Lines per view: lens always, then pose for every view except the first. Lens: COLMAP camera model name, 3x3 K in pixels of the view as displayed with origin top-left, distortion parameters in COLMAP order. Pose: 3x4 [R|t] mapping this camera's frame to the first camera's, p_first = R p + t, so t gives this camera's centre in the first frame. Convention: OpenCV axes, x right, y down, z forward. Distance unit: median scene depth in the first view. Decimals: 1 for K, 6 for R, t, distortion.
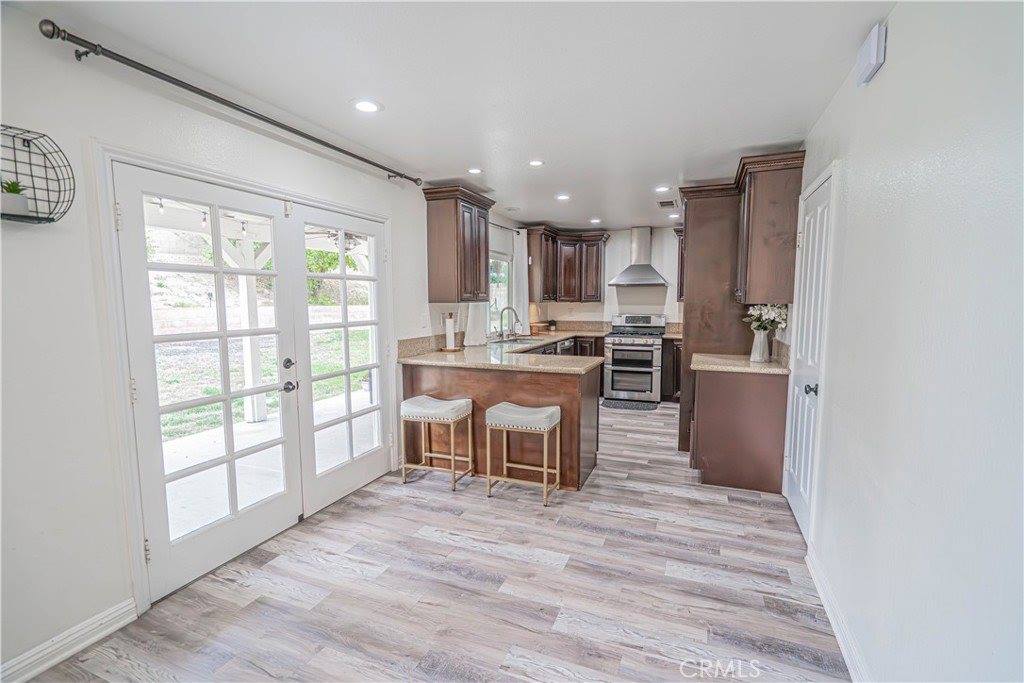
lens RADIAL K [[460.0, 0, 519.1], [0, 460.0, 346.8], [0, 0, 1]] dist [-0.002686, 0.000454]
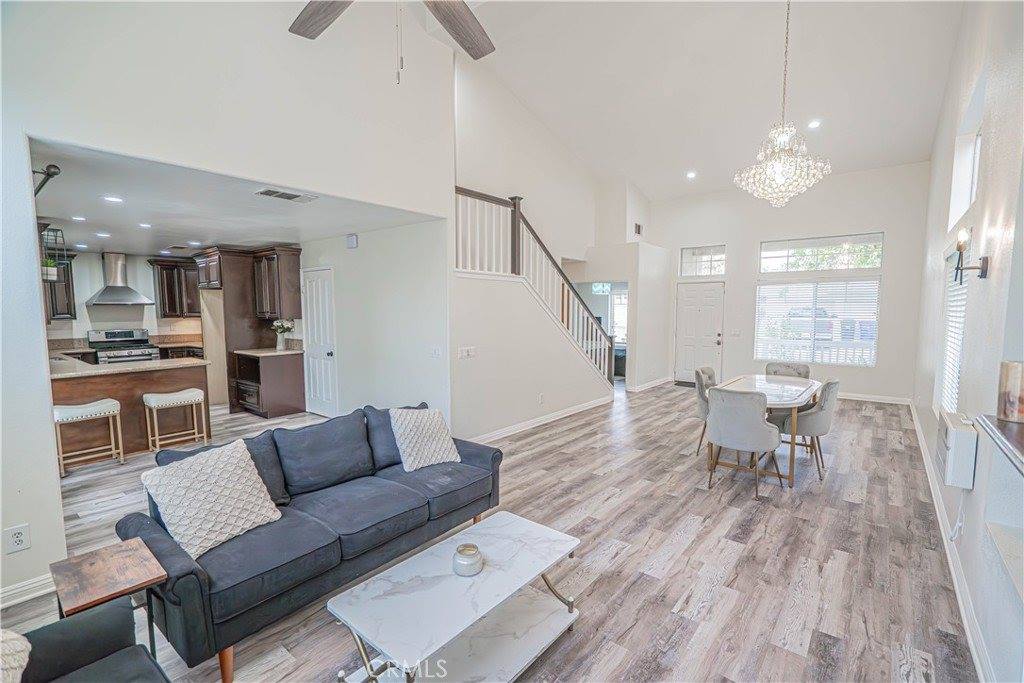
lens RADIAL K [[460.0, 0, 519.9], [0, 460.0, 348.9], [0, 0, 1]] dist [-0.002686, 0.000454]
pose [[0.293672, -0.083231, 0.952276, -1.434317], [0.100201, 0.993394, 0.055924, 0.030230], [-0.950640, 0.078995, 0.300072, -0.716062]]
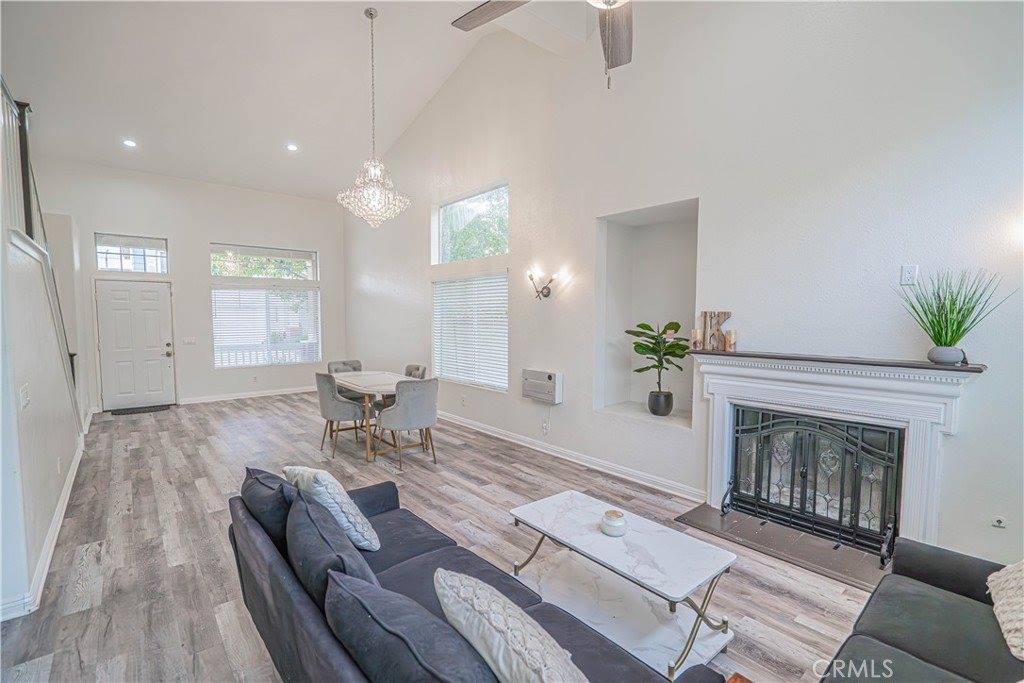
lens RADIAL K [[460.0, 0, 516.1], [0, 460.0, 347.4], [0, 0, 1]] dist [-0.002686, 0.000454]
pose [[-0.882243, -0.033096, 0.469630, -0.993576], [0.048234, 0.985923, 0.160091, -0.081263], [-0.468317, 0.163891, -0.868227, 0.457633]]
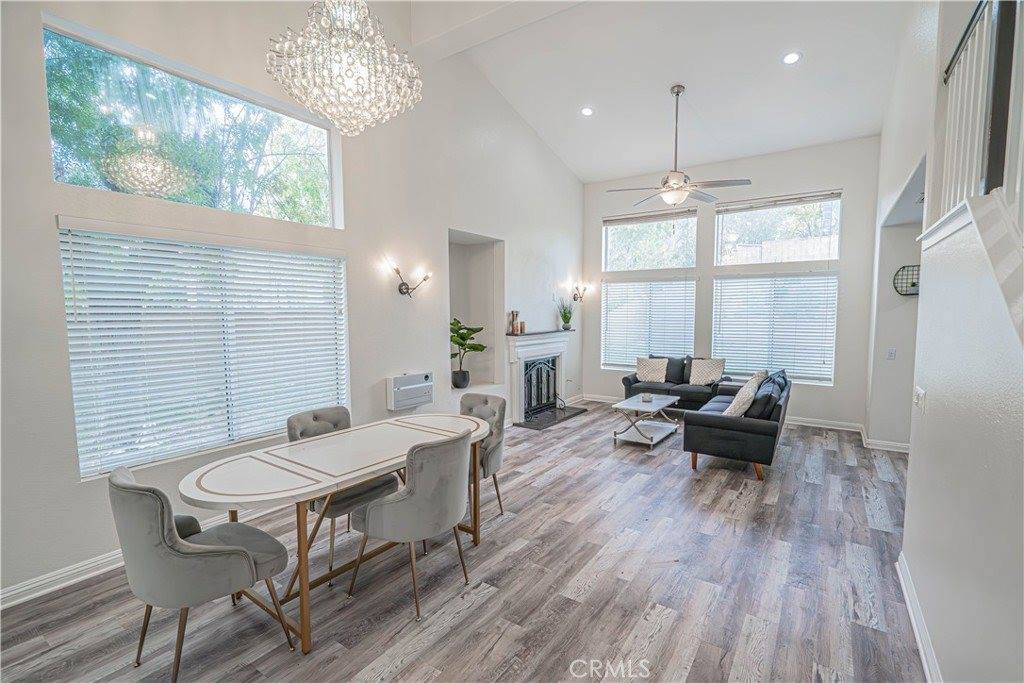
lens RADIAL K [[460.0, 0, 518.6], [0, 460.0, 347.5], [0, 0, 1]] dist [-0.002686, 0.000454]
pose [[-0.218106, 0.077850, -0.972815, 1.567585], [-0.099897, 0.989796, 0.101606, 0.009266], [0.970799, 0.119342, -0.208104, -0.541443]]
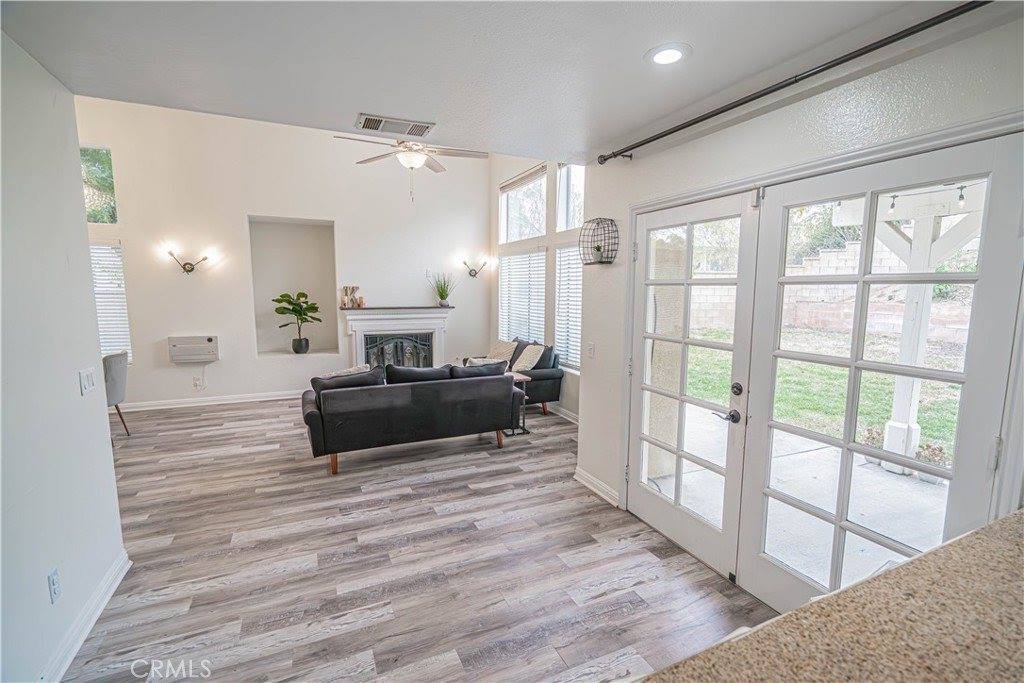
lens RADIAL K [[460.0, 0, 513.9], [0, 460.0, 344.2], [0, 0, 1]] dist [-0.002686, 0.000454]
pose [[-0.692077, 0.083289, -0.717003, 0.411325], [-0.081361, 0.977989, 0.192138, -0.191247], [0.717224, 0.191310, -0.670067, 1.408545]]
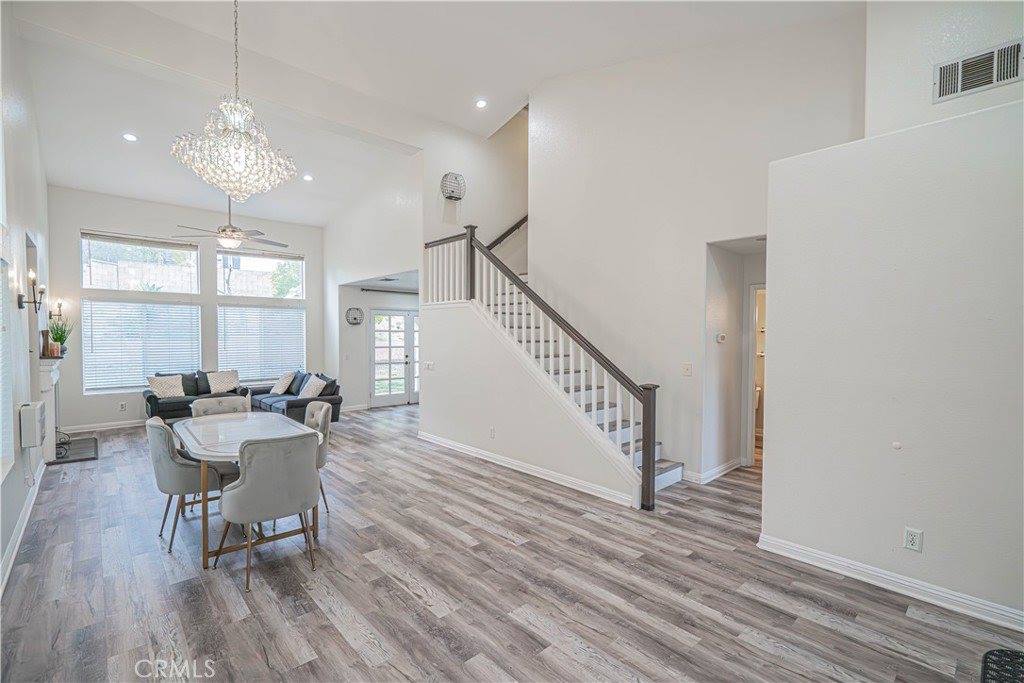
lens RADIAL K [[460.0, 0, 511.2], [0, 460.0, 344.4], [0, 0, 1]] dist [-0.002686, 0.000454]
pose [[0.897217, 0.013598, -0.441380, 2.000621], [-0.050712, 0.996086, -0.072398, 0.179959], [0.438668, 0.087340, 0.894395, -2.045863]]
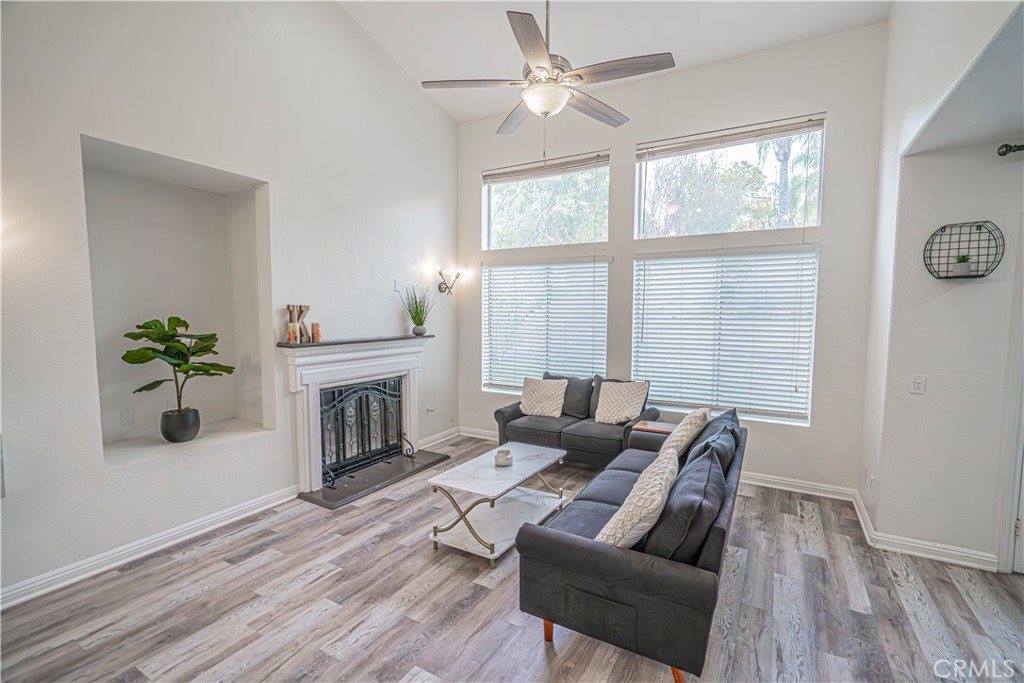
lens RADIAL K [[460.0, 0, 518.8], [0, 460.0, 346.7], [0, 0, 1]] dist [-0.002686, 0.000454]
pose [[-0.143113, 0.076127, -0.986774, 0.491206], [-0.108153, 0.989863, 0.092051, -0.011298], [0.983779, 0.119897, -0.133429, -0.193404]]
